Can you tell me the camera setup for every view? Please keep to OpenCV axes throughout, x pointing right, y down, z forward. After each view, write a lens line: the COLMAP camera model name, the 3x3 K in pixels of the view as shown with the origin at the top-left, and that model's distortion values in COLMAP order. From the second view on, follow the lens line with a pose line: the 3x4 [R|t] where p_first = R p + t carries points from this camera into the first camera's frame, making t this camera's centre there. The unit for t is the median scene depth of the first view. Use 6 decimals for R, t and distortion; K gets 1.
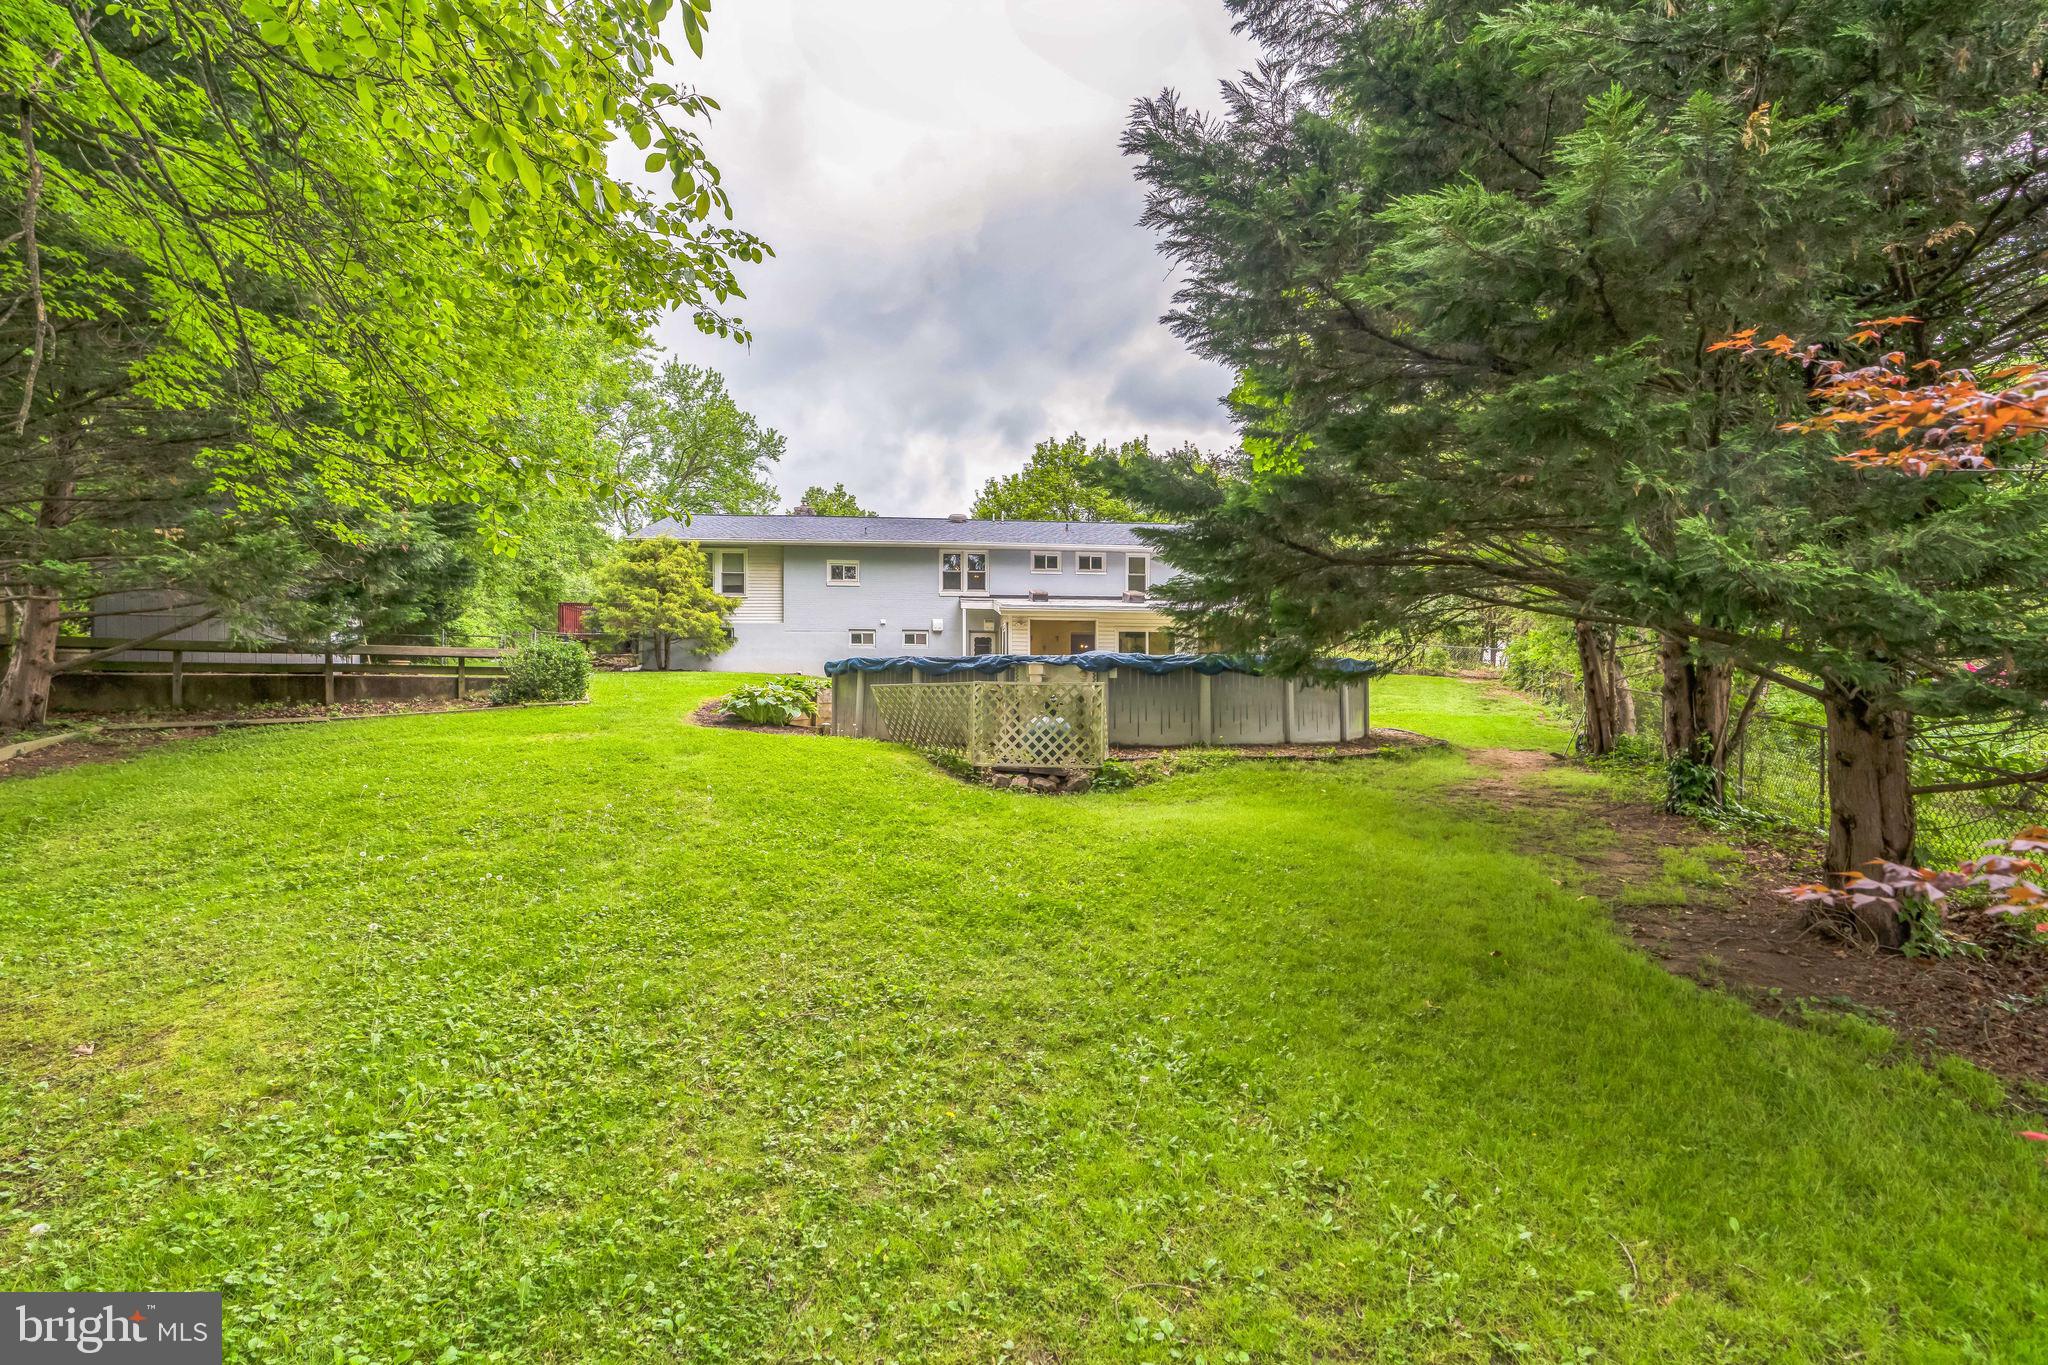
lens RADIAL K [[925.0, 0, 1026.9], [0, 925.0, 672.7], [0, 0, 1]] dist [-0.004184, -0.000324]
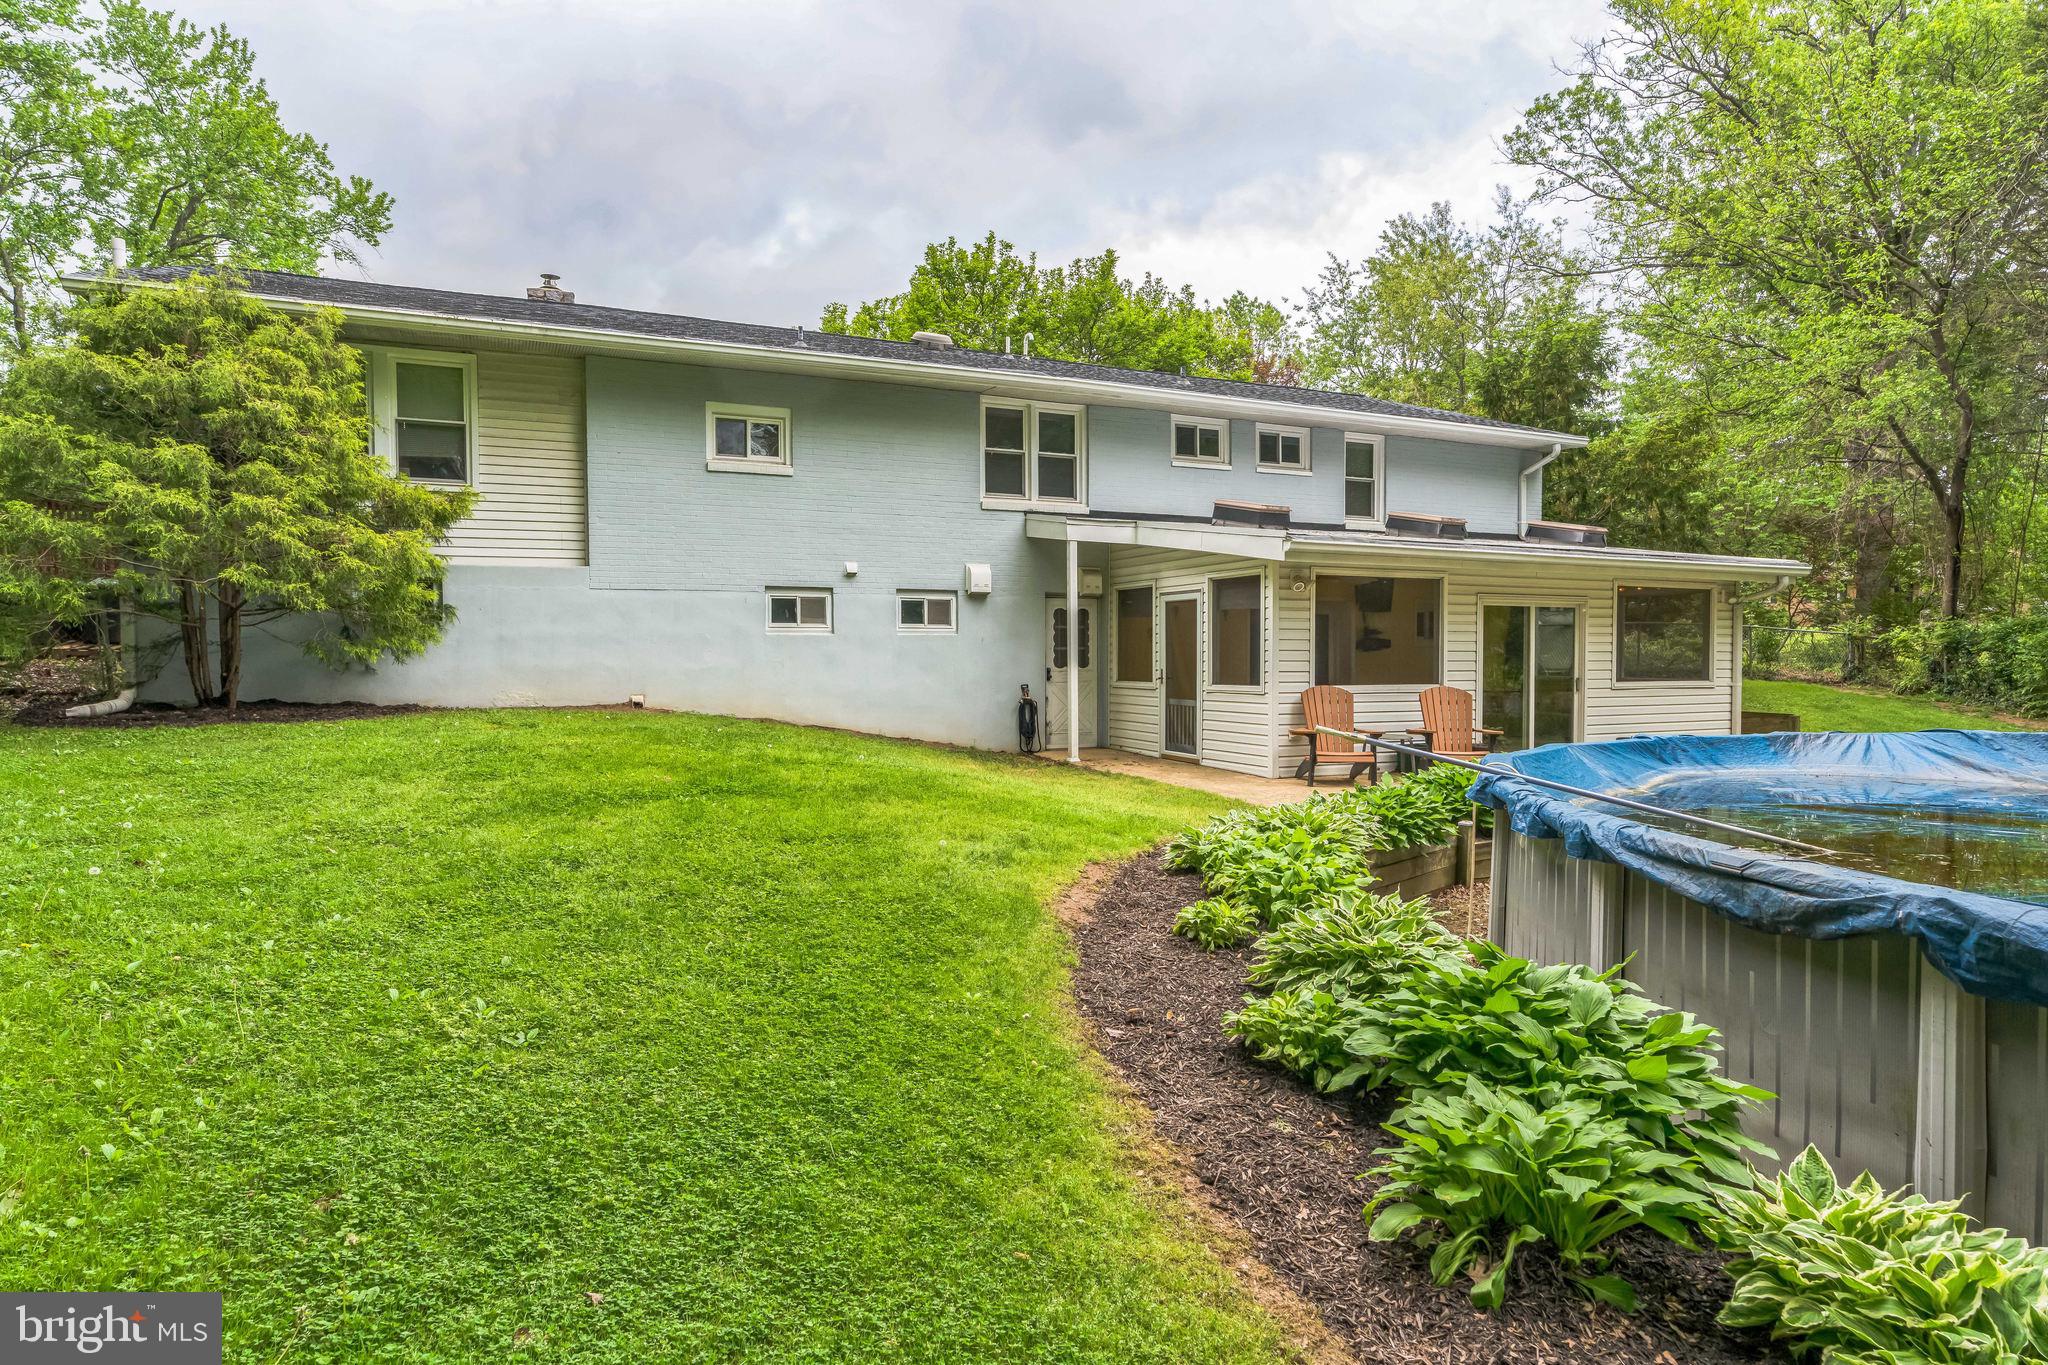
lens RADIAL K [[1130.1, 0, 1024.0], [0, 1130.1, 682.5], [0, 0, 1]] dist [-0.001865, 0.000420]
pose [[0.948191, -0.012201, 0.317468, -0.240440], [-0.003602, 0.998785, 0.049143, -0.030196], [-0.317682, -0.047740, 0.946995, 0.512287]]
